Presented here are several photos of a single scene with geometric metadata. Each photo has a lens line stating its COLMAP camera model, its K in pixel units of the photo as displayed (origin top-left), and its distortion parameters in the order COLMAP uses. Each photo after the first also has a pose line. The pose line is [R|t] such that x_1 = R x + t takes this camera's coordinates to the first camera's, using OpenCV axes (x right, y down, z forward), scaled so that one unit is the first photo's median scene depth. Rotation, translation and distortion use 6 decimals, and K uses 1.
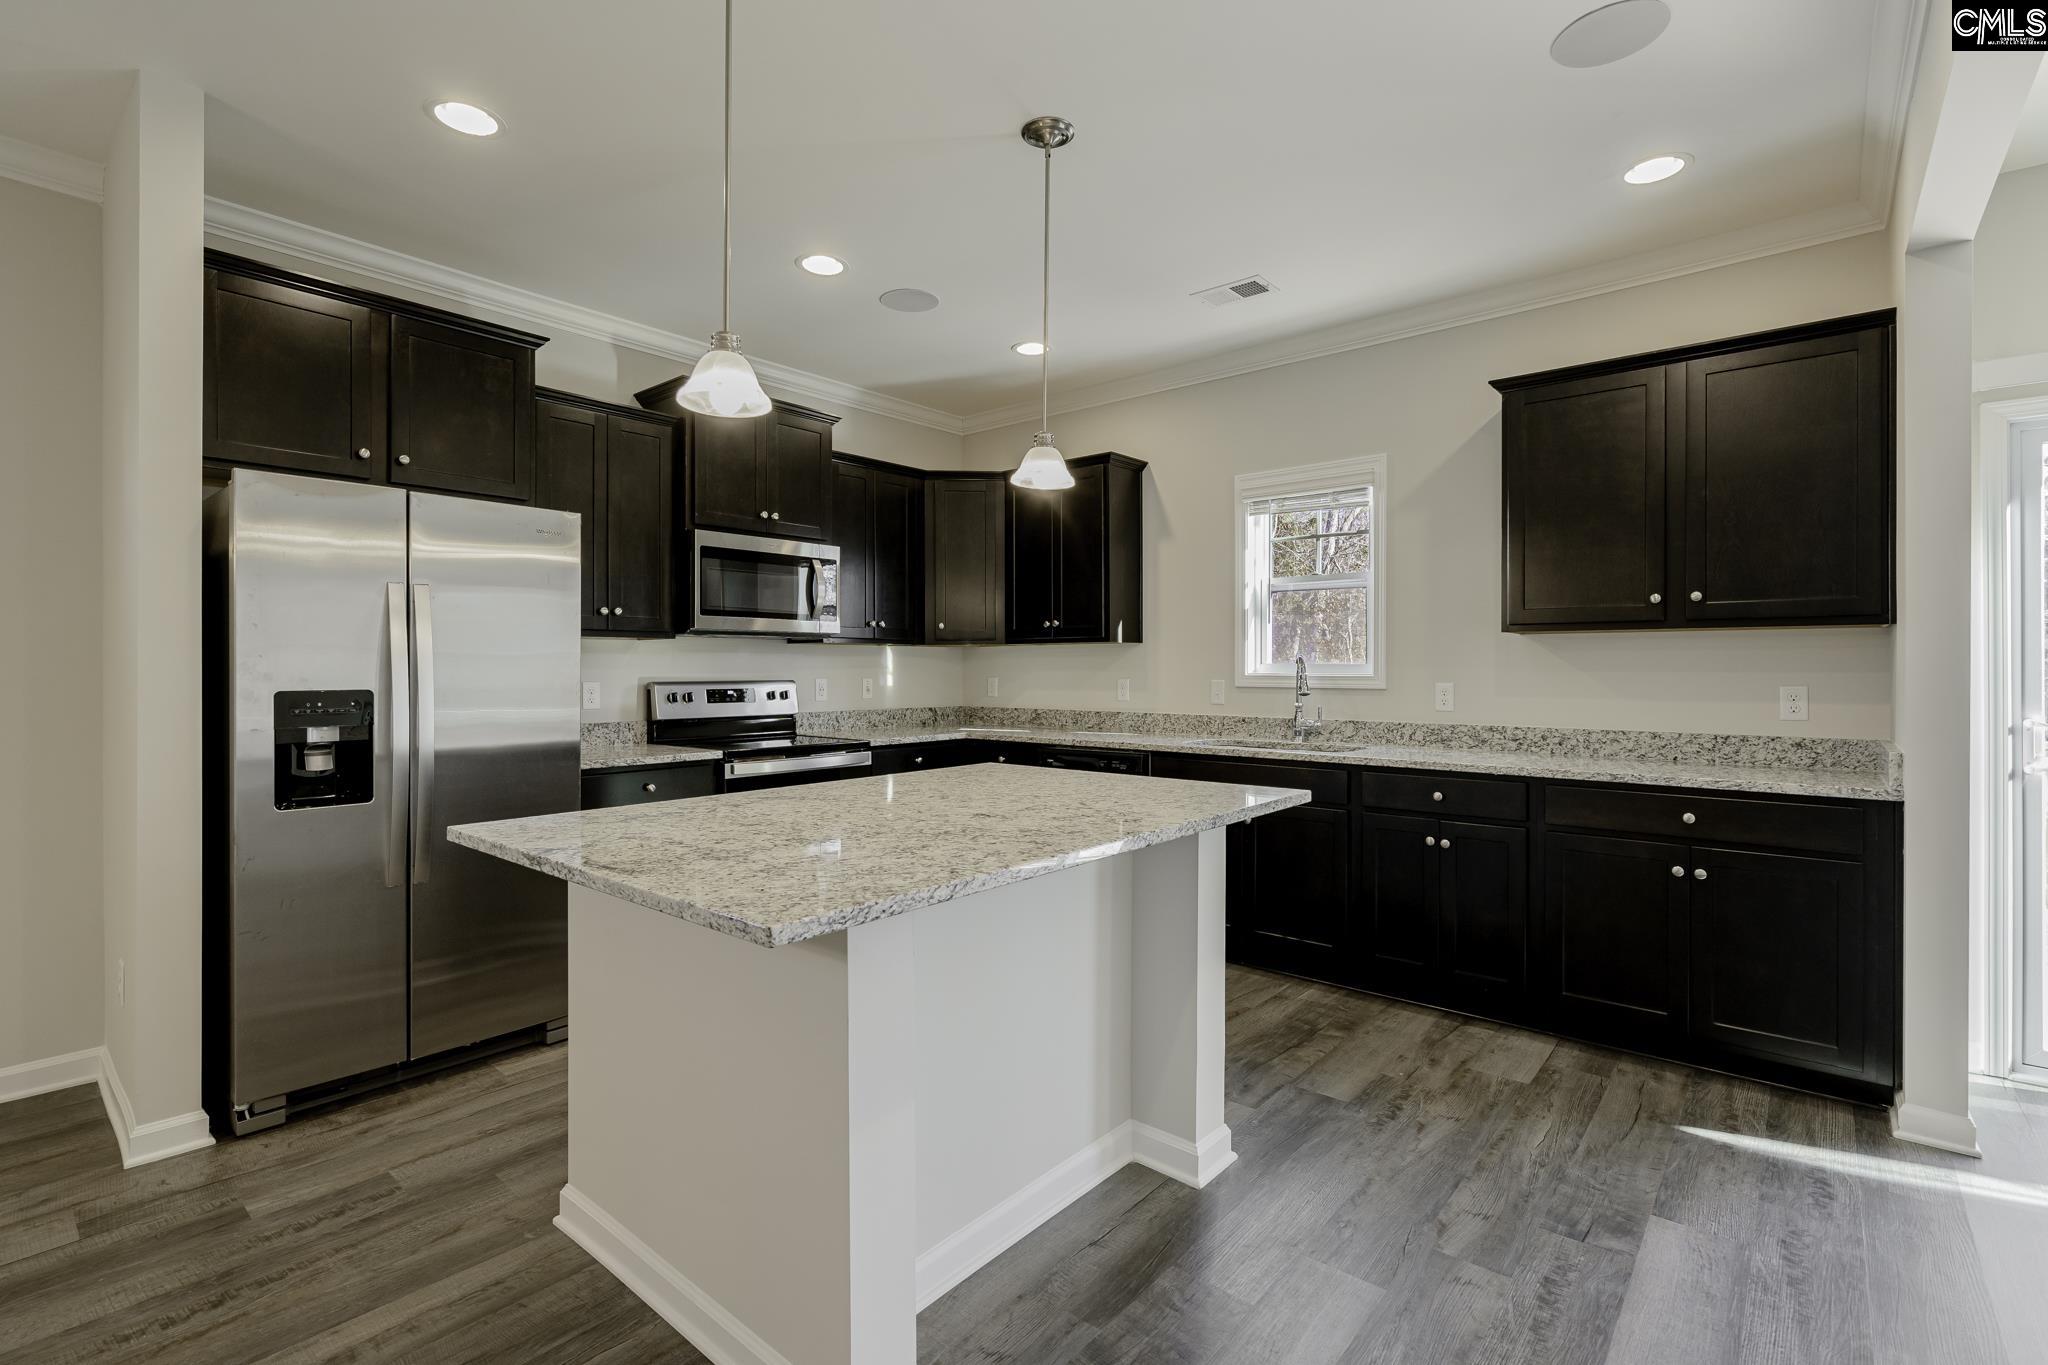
lens RADIAL K [[930.1, 0, 1014.8], [0, 930.1, 674.1], [0, 0, 1]] dist [-0.003723, 0.000562]
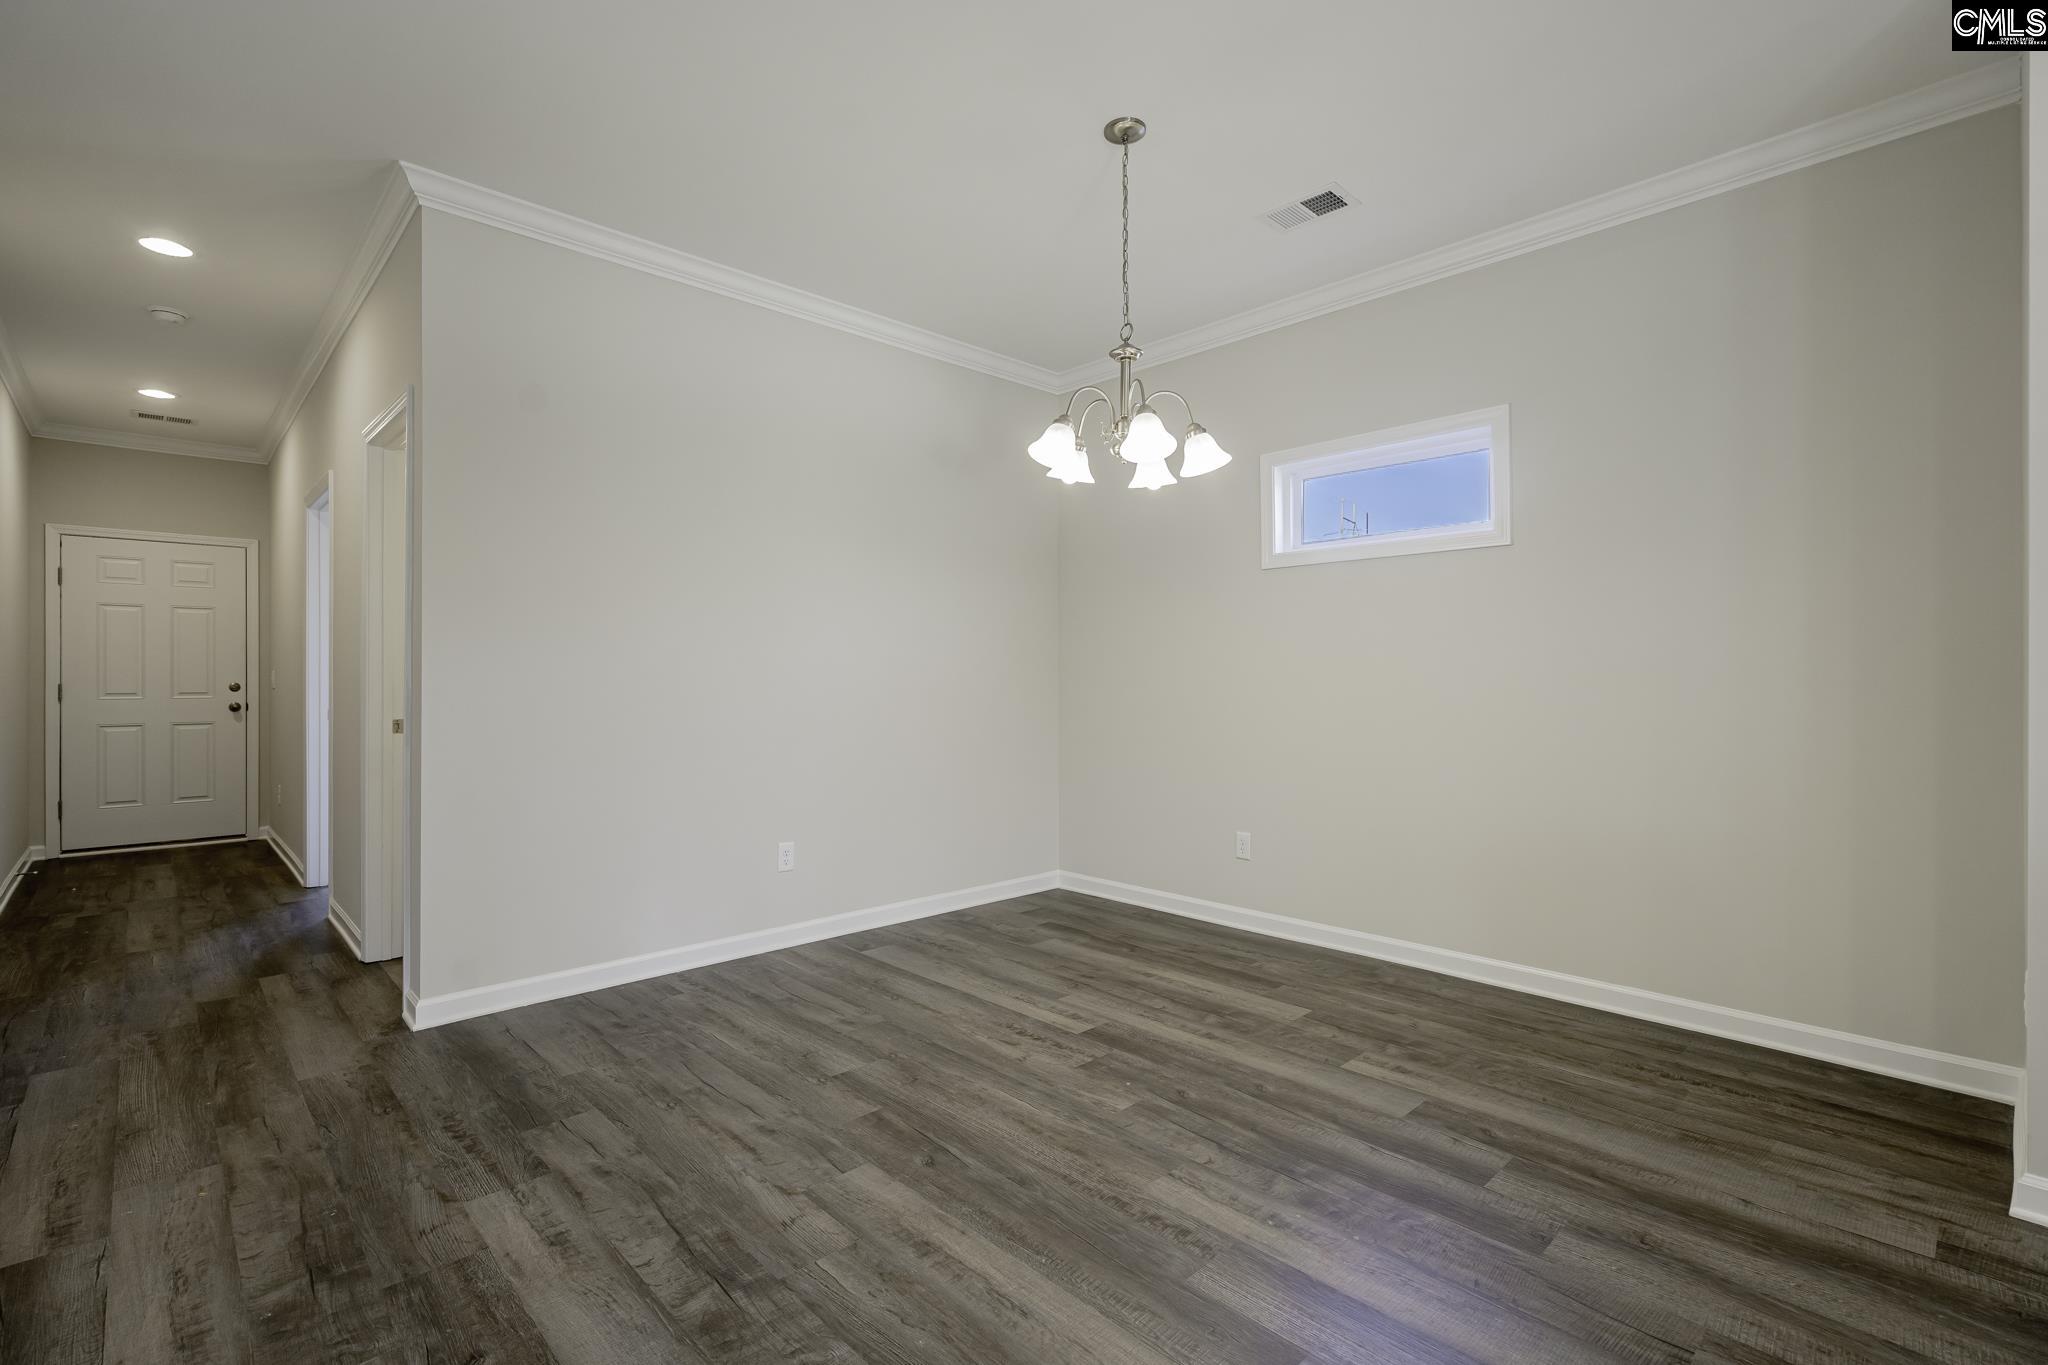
lens RADIAL K [[930.1, 0, 1014.8], [0, 930.1, 674.1], [0, 0, 1]] dist [-0.003723, 0.000562]
pose [[-0.105461, -0.006571, -0.994402, -0.017941], [-0.004247, 0.999972, -0.006158, 0.036398], [0.994414, 0.003574, -0.105486, 0.132463]]
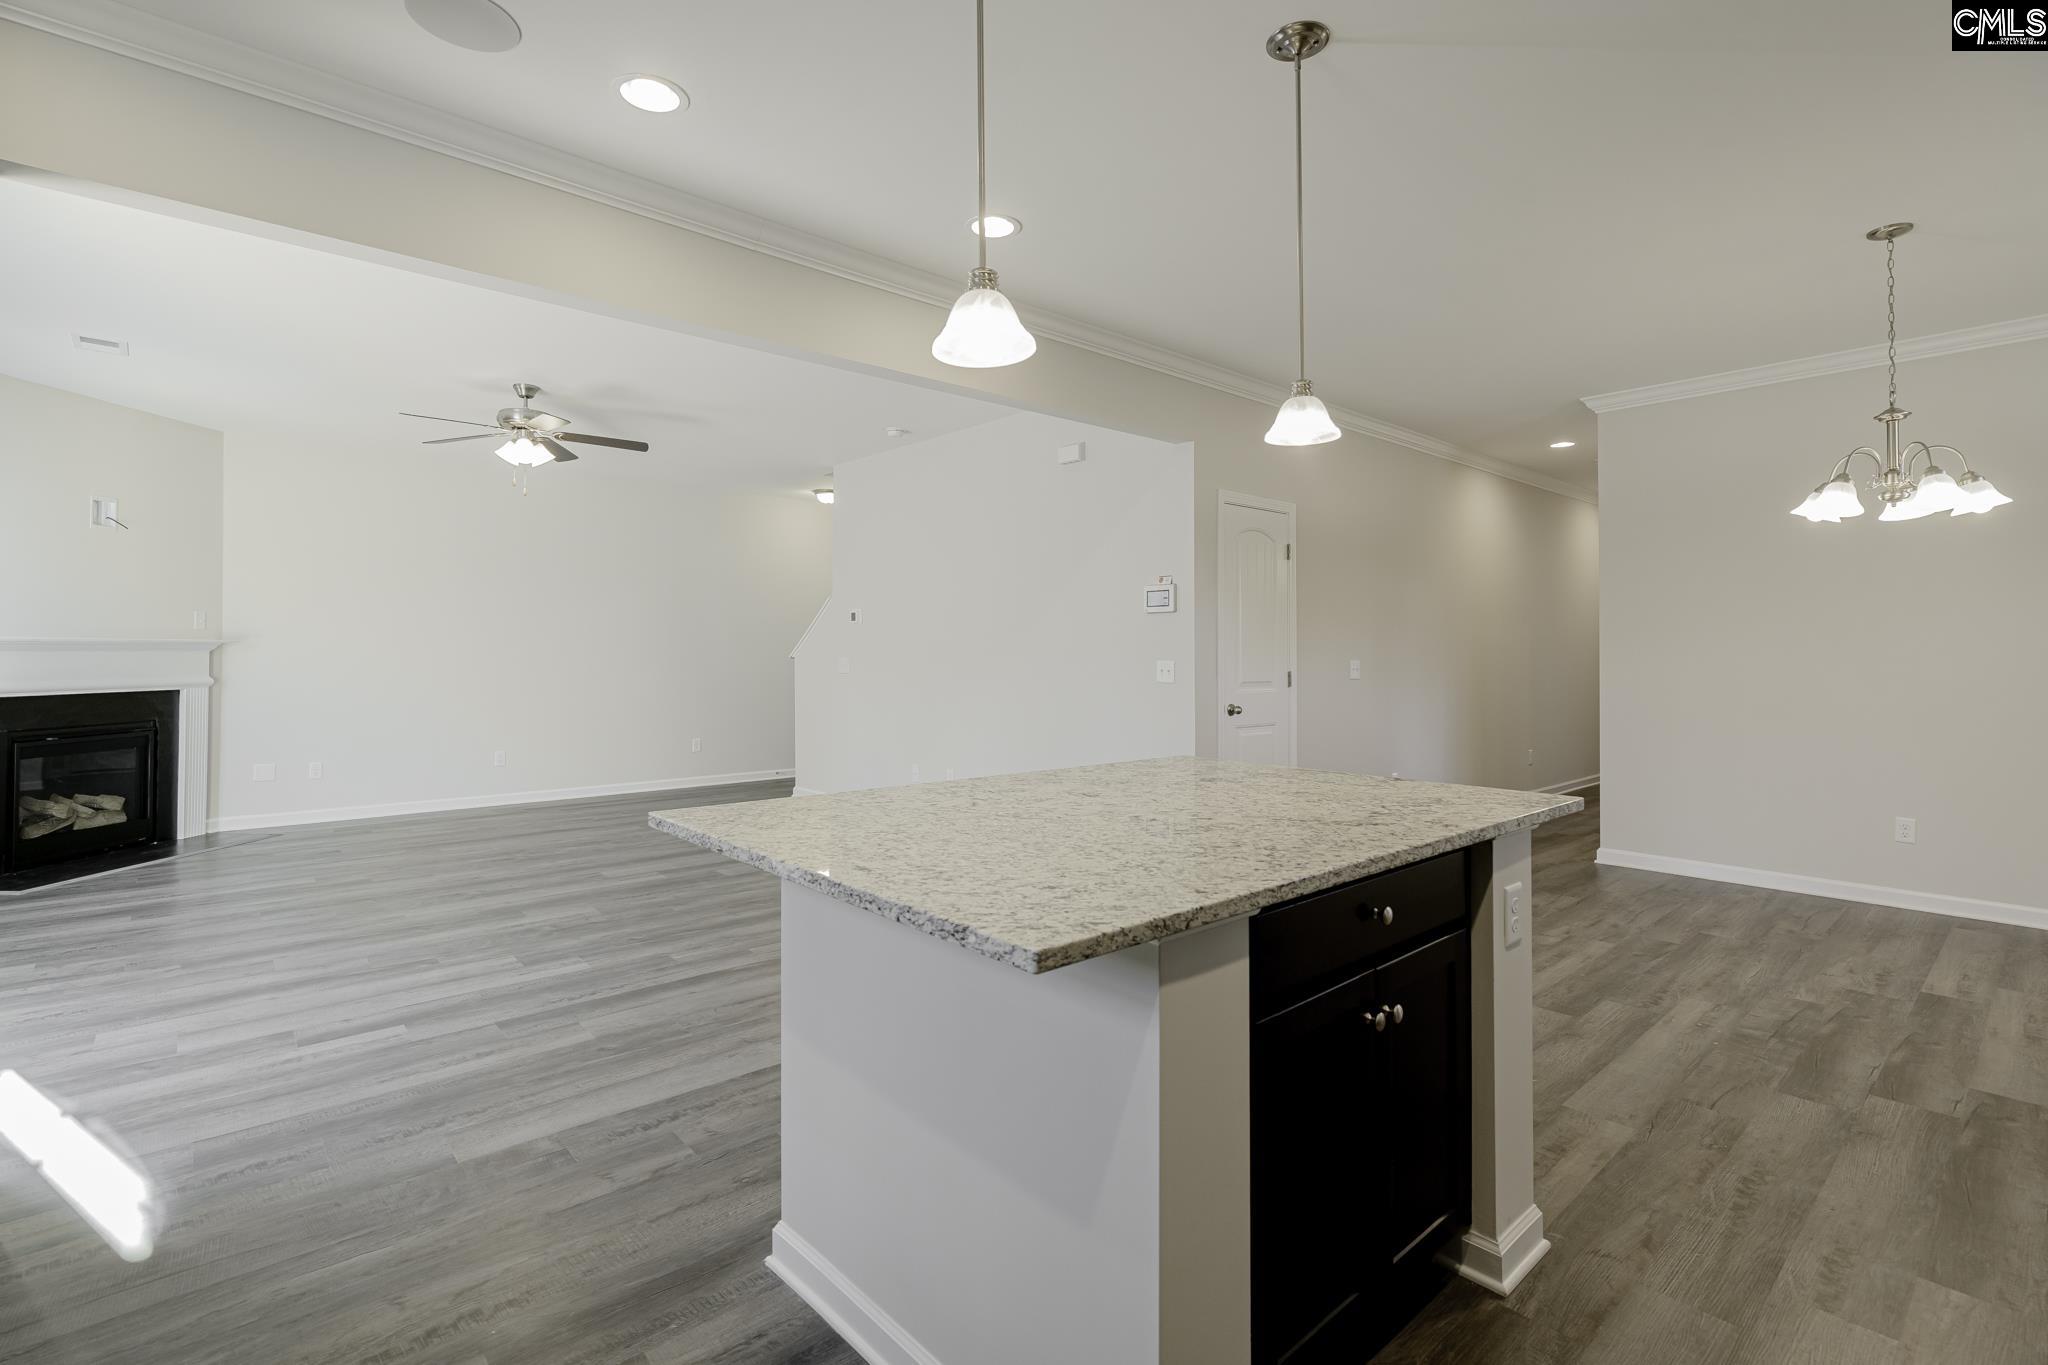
lens RADIAL K [[946.2, 0, 1019.1], [0, 946.2, 635.8], [0, 0, 1]] dist [0.001776, 0.000786]
pose [[-0.990579, -0.000711, 0.136941, -0.064443], [-0.002150, 0.999944, -0.010364, -0.007166], [-0.136926, -0.010561, -0.990525, 1.299830]]
